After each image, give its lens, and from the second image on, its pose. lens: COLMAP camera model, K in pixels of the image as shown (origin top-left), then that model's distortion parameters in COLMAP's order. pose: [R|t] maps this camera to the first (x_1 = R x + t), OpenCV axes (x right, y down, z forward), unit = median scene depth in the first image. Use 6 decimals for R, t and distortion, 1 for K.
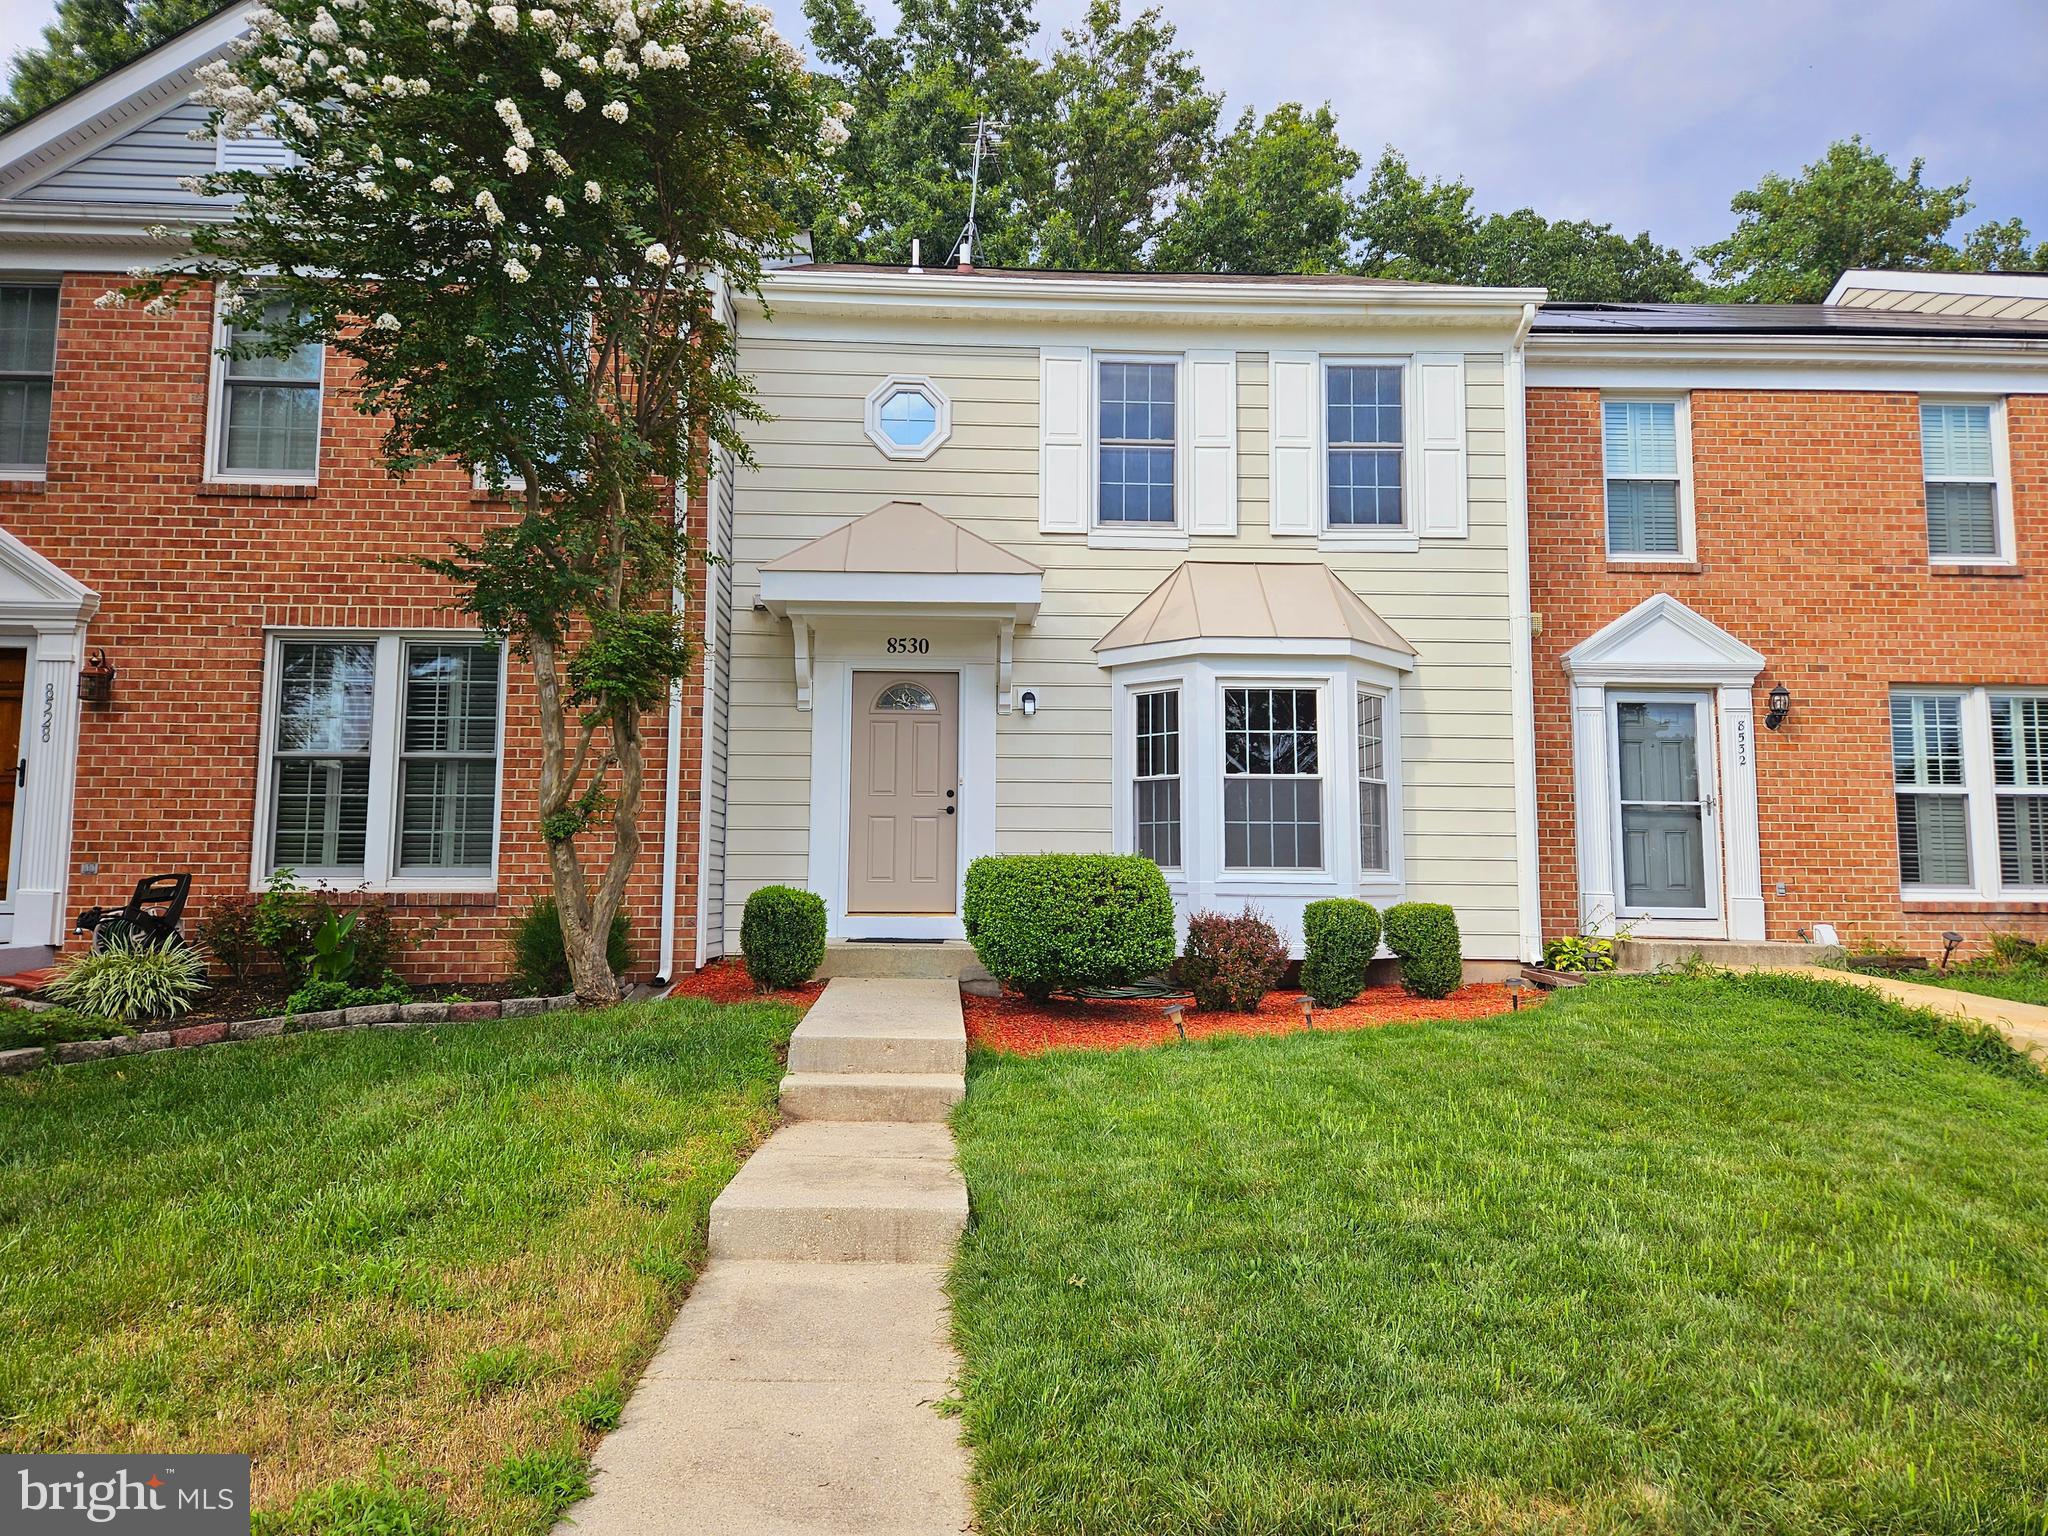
lens RADIAL K [[1386.3, 0, 1019.2], [0, 1386.3, 740.6], [0, 0, 1]] dist [0.084793, -0.082230]
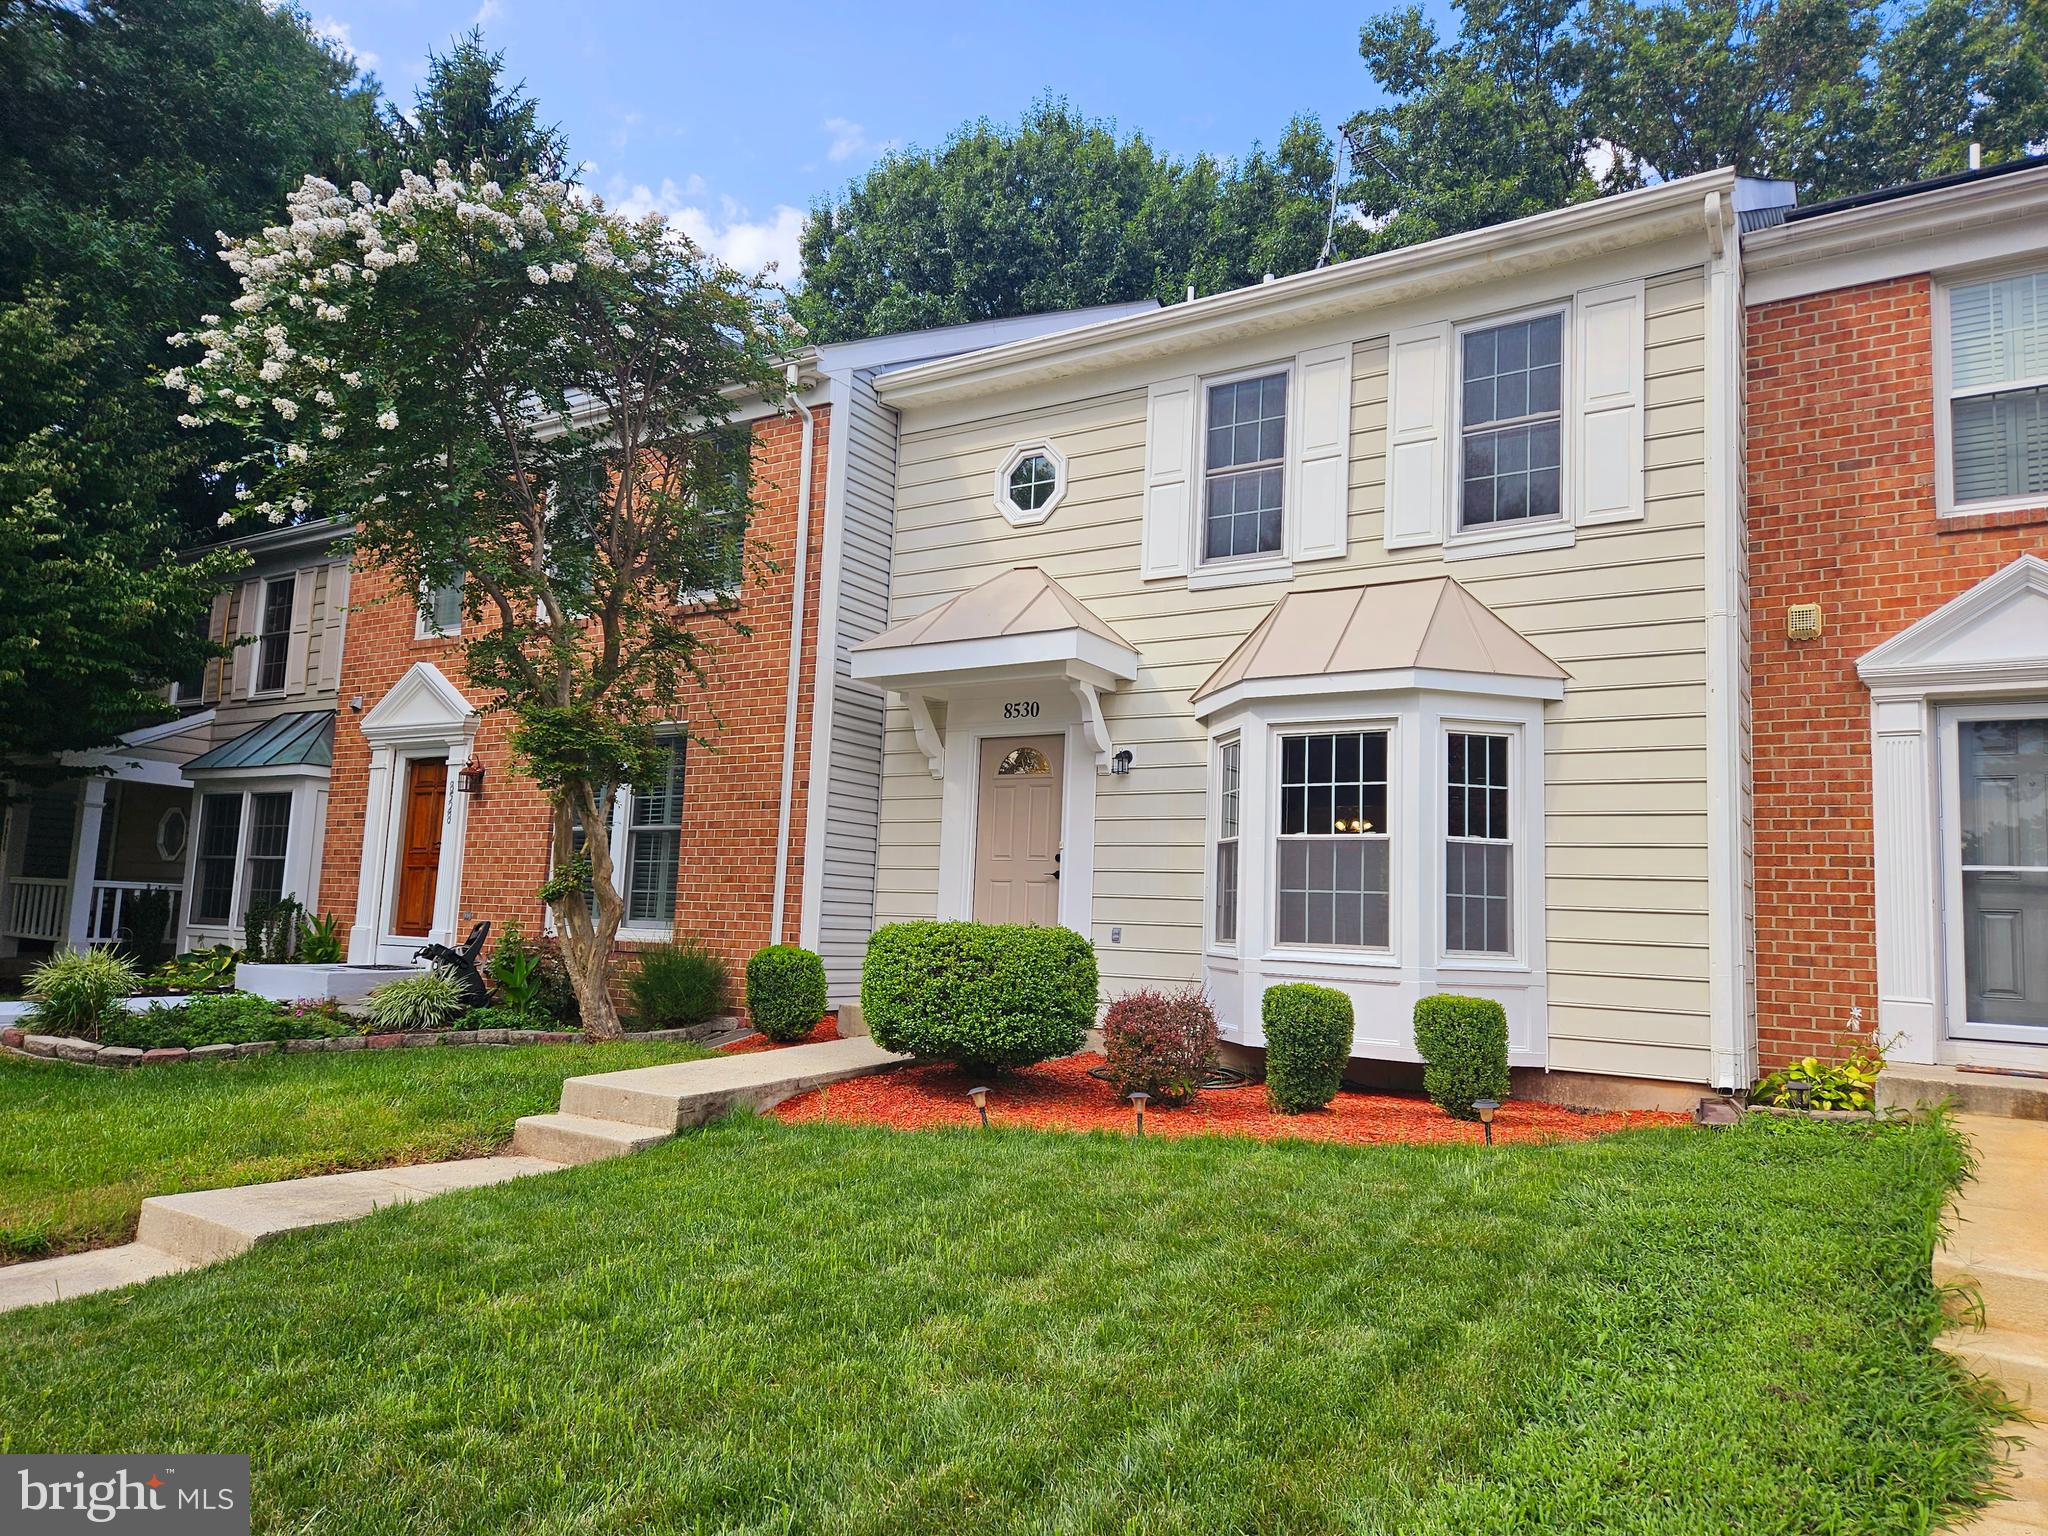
lens RADIAL K [[1385.3, 0, 1021.0], [0, 1385.3, 773.7], [0, 0, 1]] dist [0.086869, -0.084775]
pose [[0.808549, -0.038967, -0.587138, 0.525272], [0.026528, 0.999204, -0.029783, 0.007276], [0.587831, 0.008505, 0.808939, 0.200457]]
